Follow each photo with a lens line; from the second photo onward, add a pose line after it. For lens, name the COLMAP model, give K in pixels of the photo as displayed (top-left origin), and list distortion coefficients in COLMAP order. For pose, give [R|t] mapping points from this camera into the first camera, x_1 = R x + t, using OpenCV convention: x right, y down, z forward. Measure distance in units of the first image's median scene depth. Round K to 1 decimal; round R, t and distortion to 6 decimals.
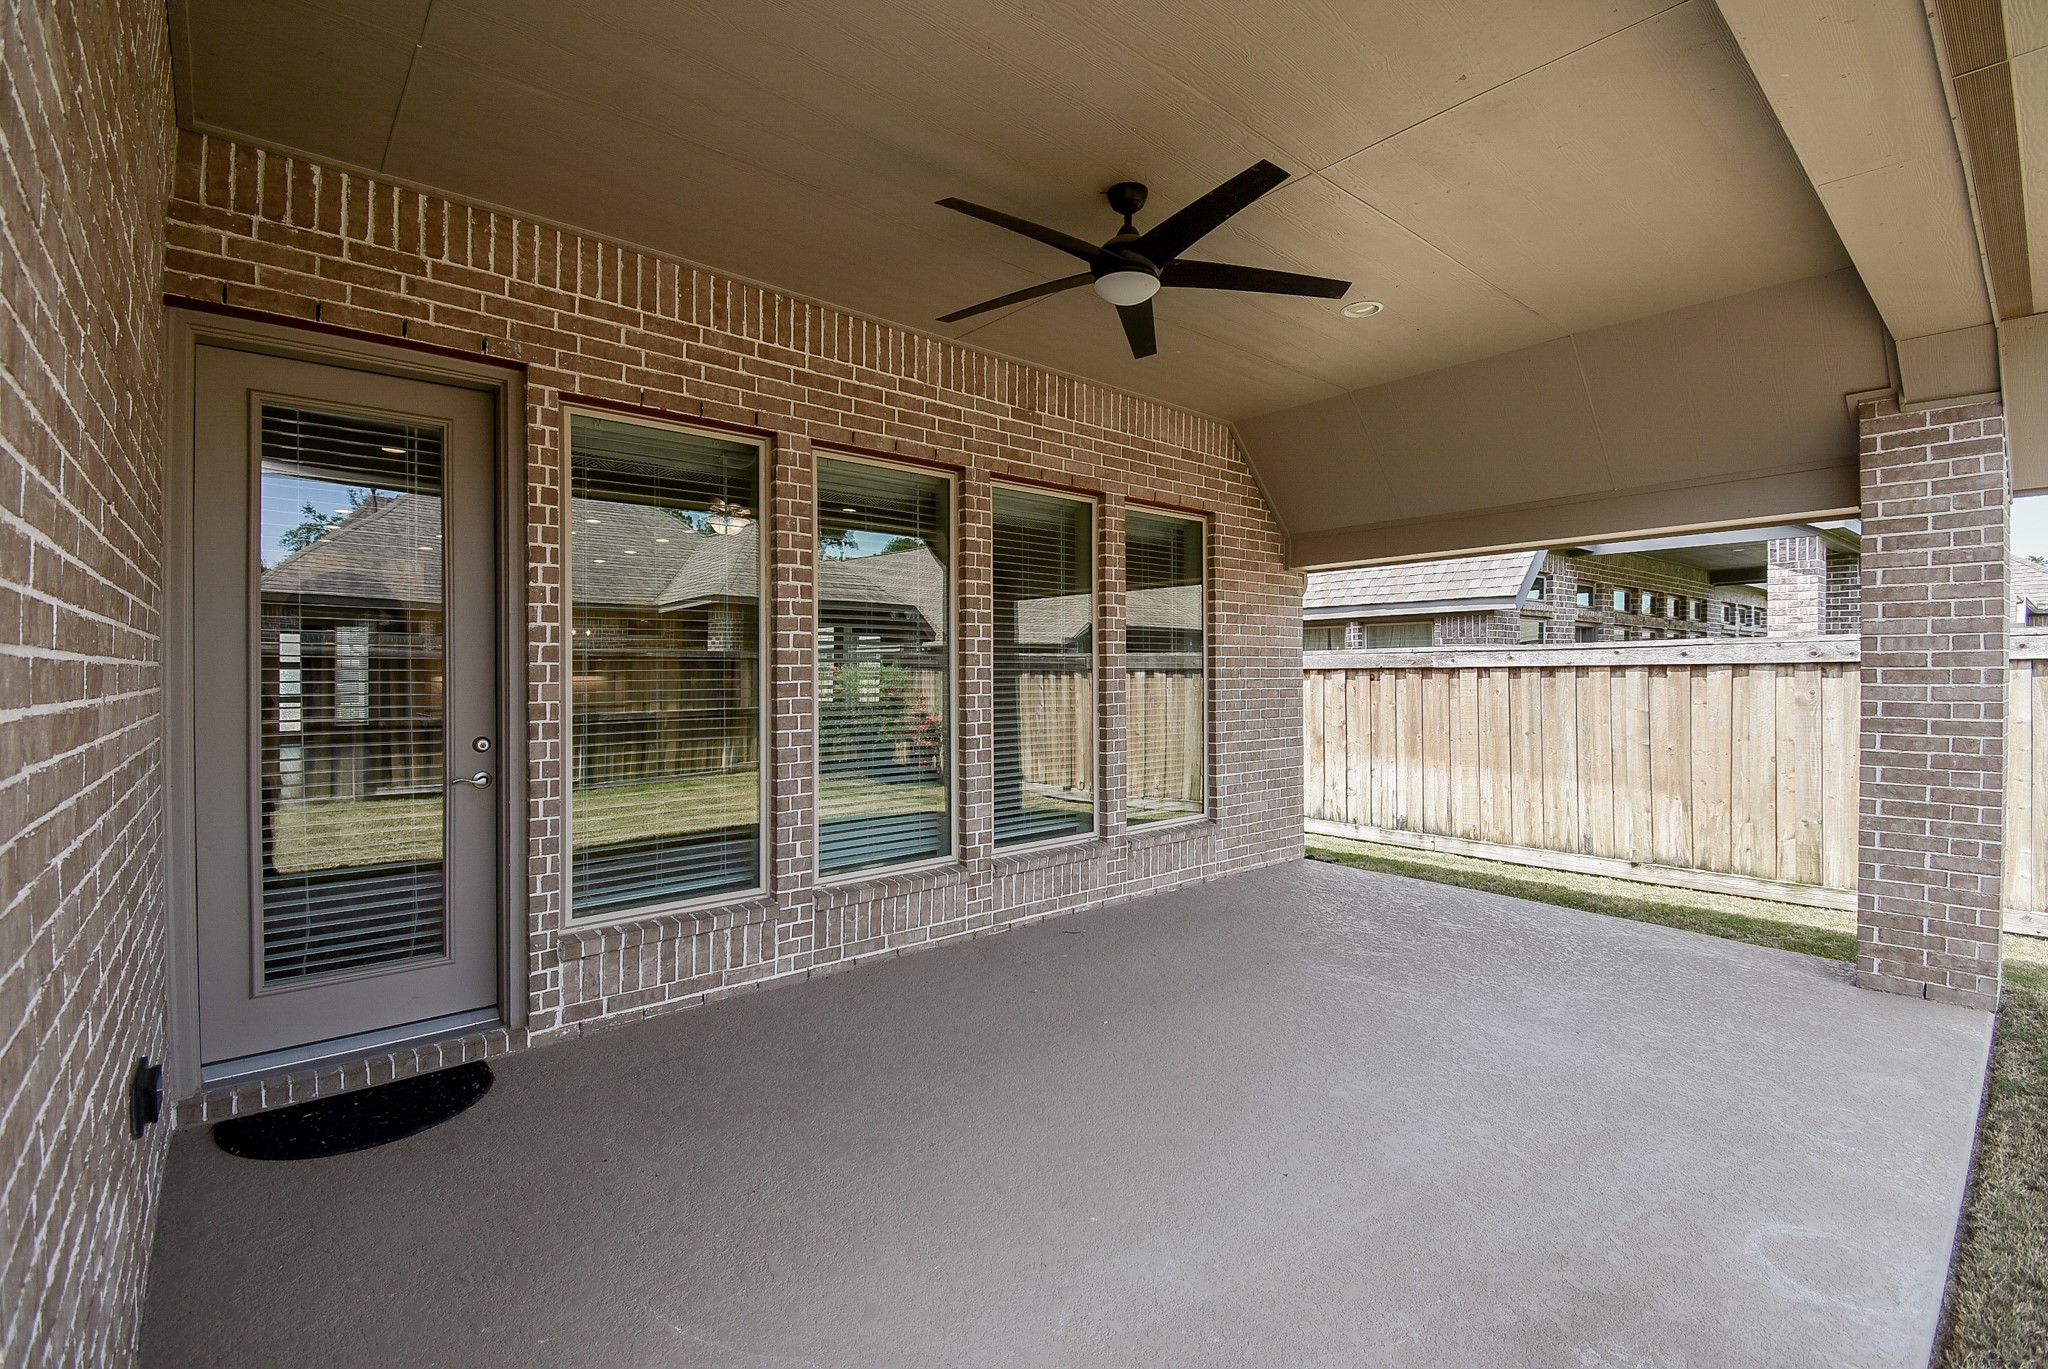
lens RADIAL K [[906.6, 0, 1020.6], [0, 906.6, 670.1], [0, 0, 1]] dist [0.002420, -0.012401]
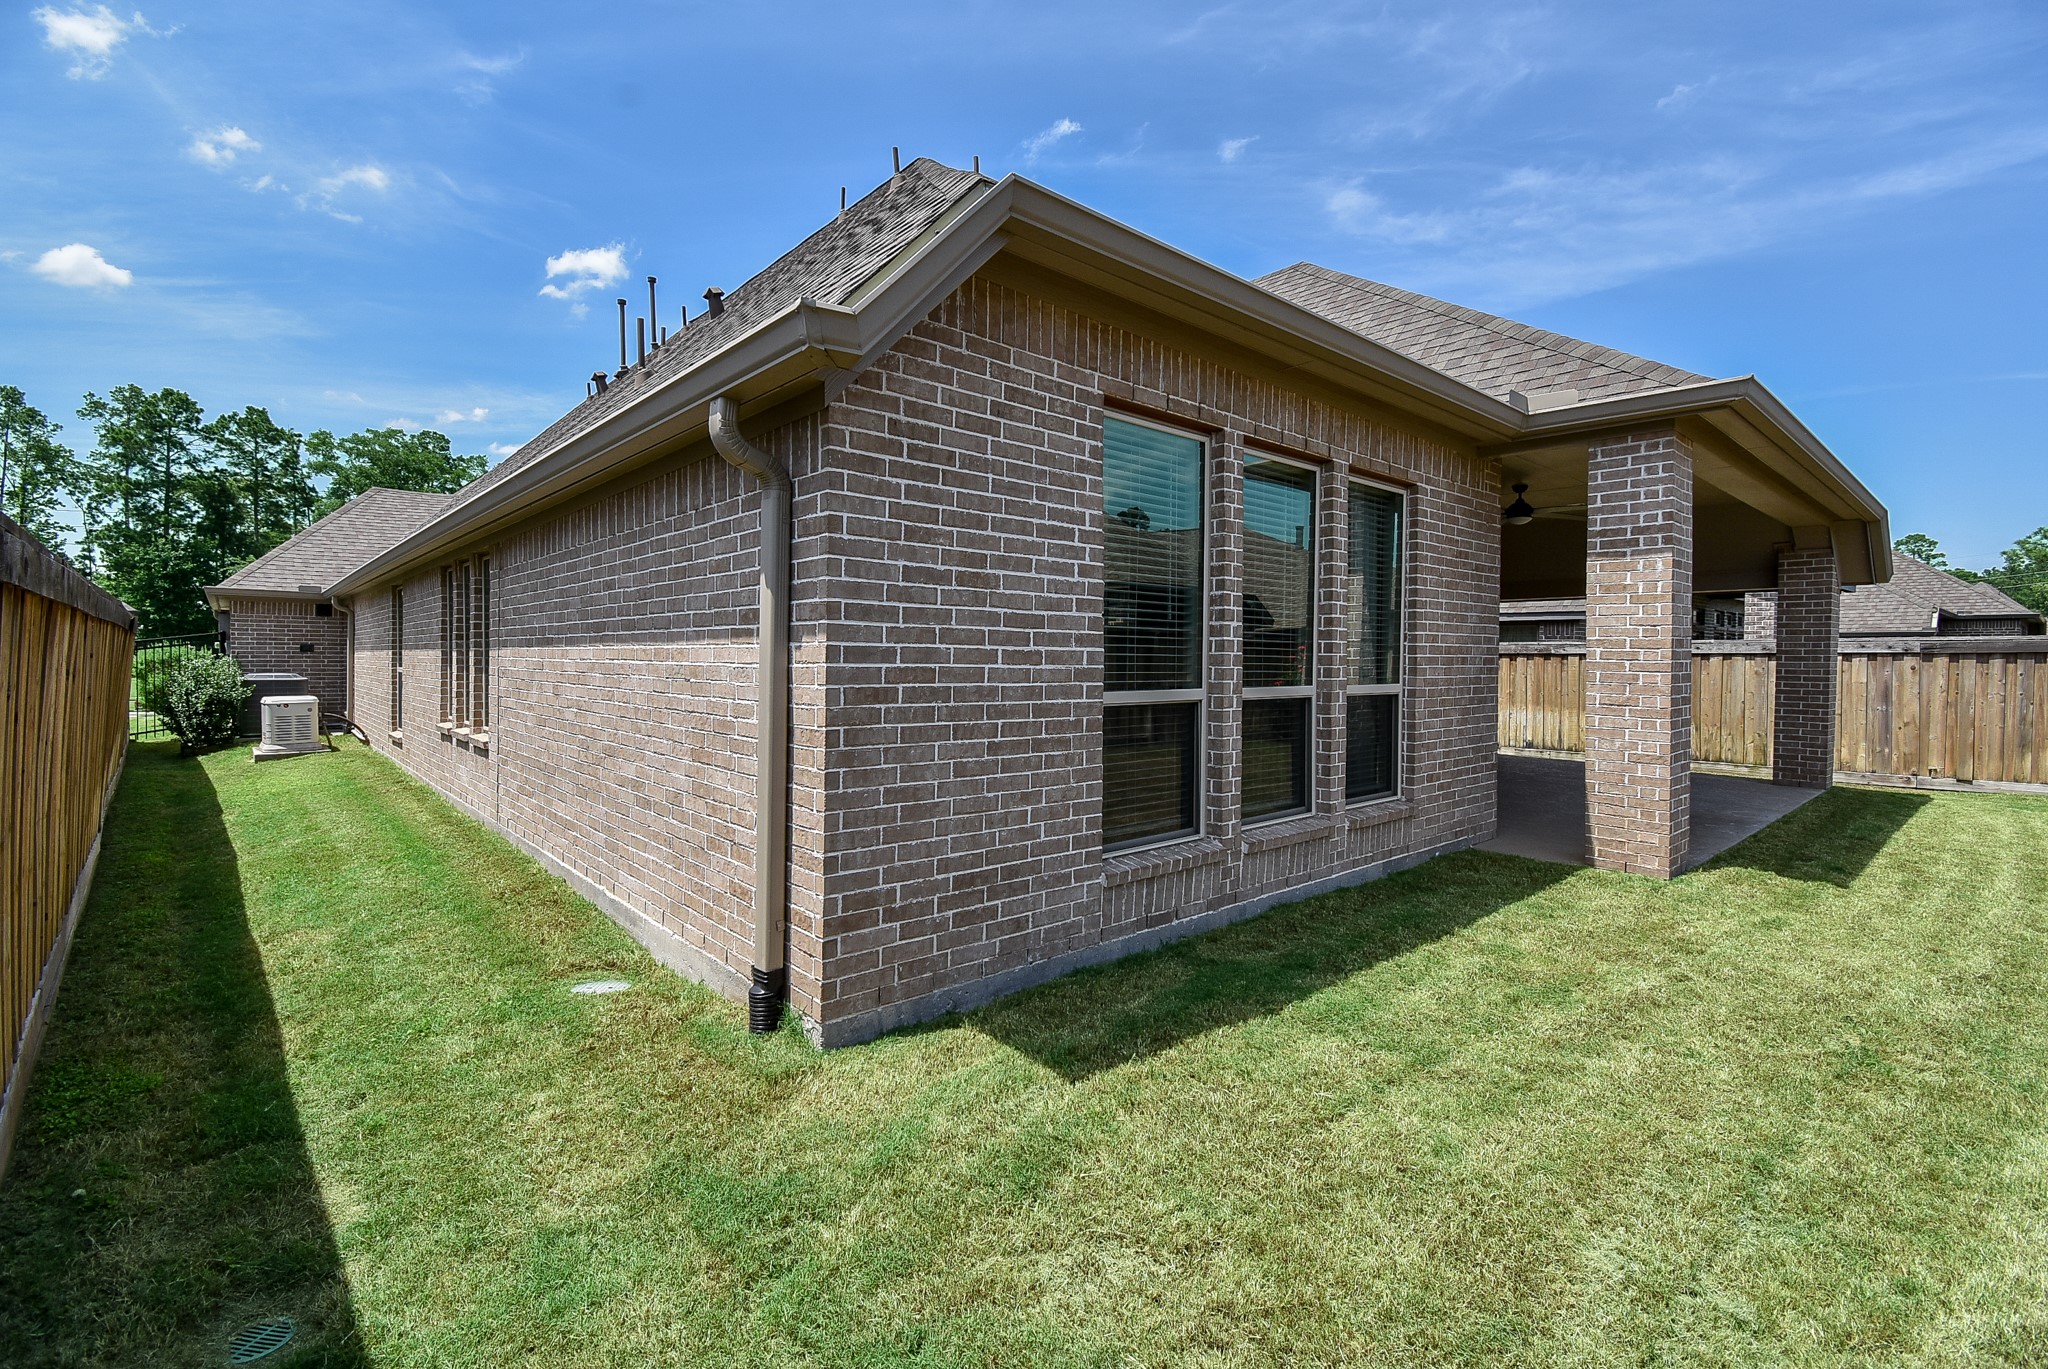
lens RADIAL K [[906.6, 0, 1010.9], [0, 906.6, 665.5], [0, 0, 1]] dist [0.002420, -0.012401]
pose [[0.999923, 0.012099, 0.002801, -0.791520], [-0.012135, 0.999837, 0.013362, 0.012289], [-0.002639, -0.013395, 0.999907, -0.992416]]
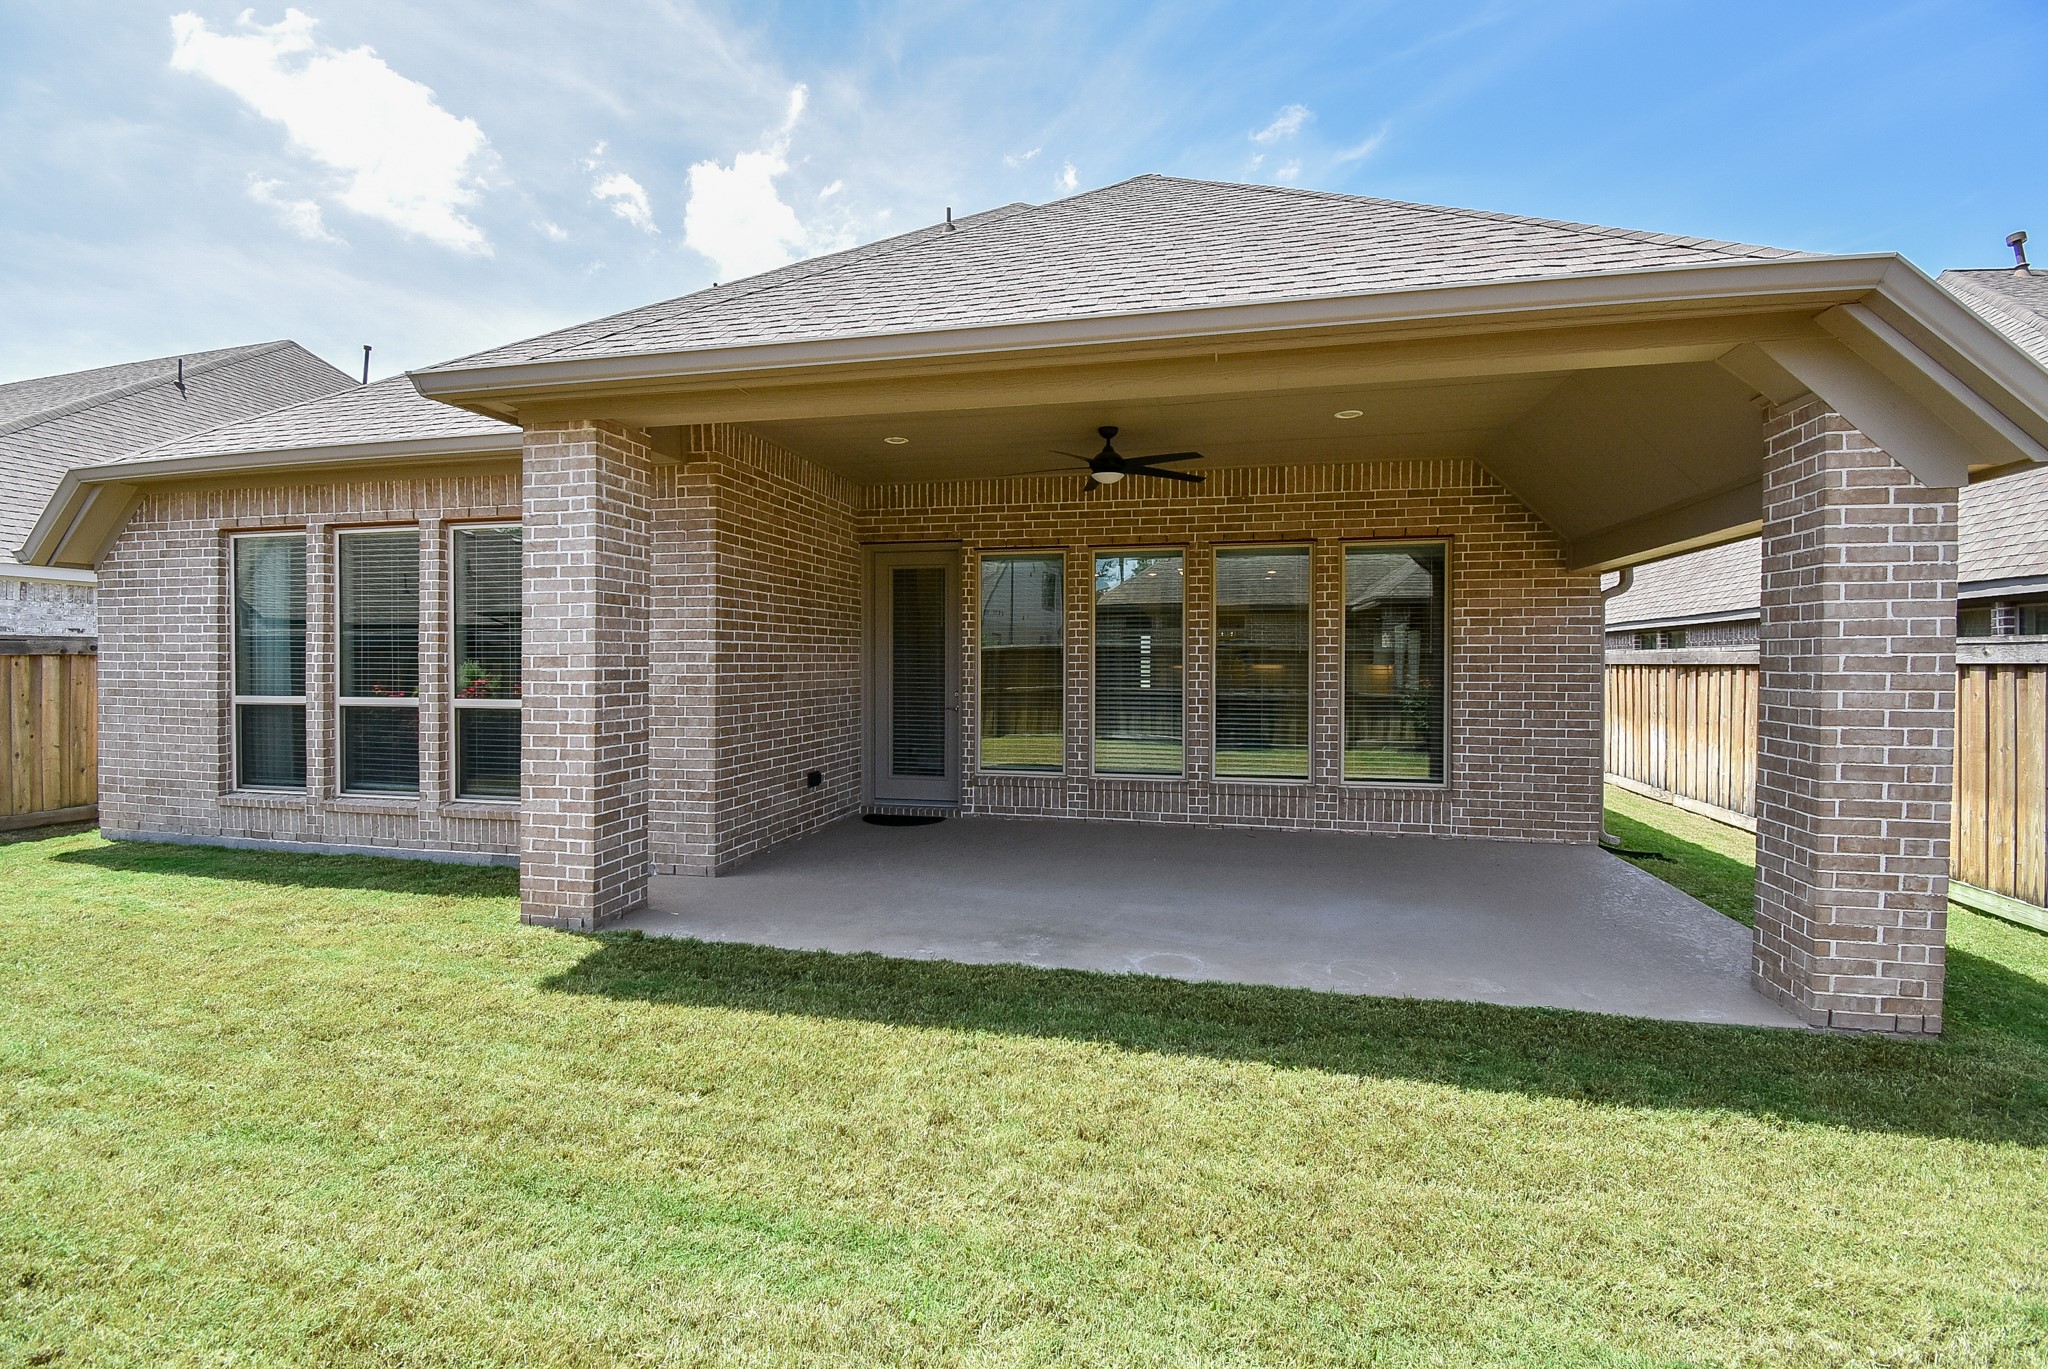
lens RADIAL K [[906.6, 0, 1017.8], [0, 906.6, 669.2], [0, 0, 1]] dist [0.002420, -0.012401]
pose [[0.584494, 0.011085, -0.811322, 0.843888], [-0.000826, 0.999914, 0.013066, -0.010688], [0.811398, -0.006967, 0.584453, -0.171222]]
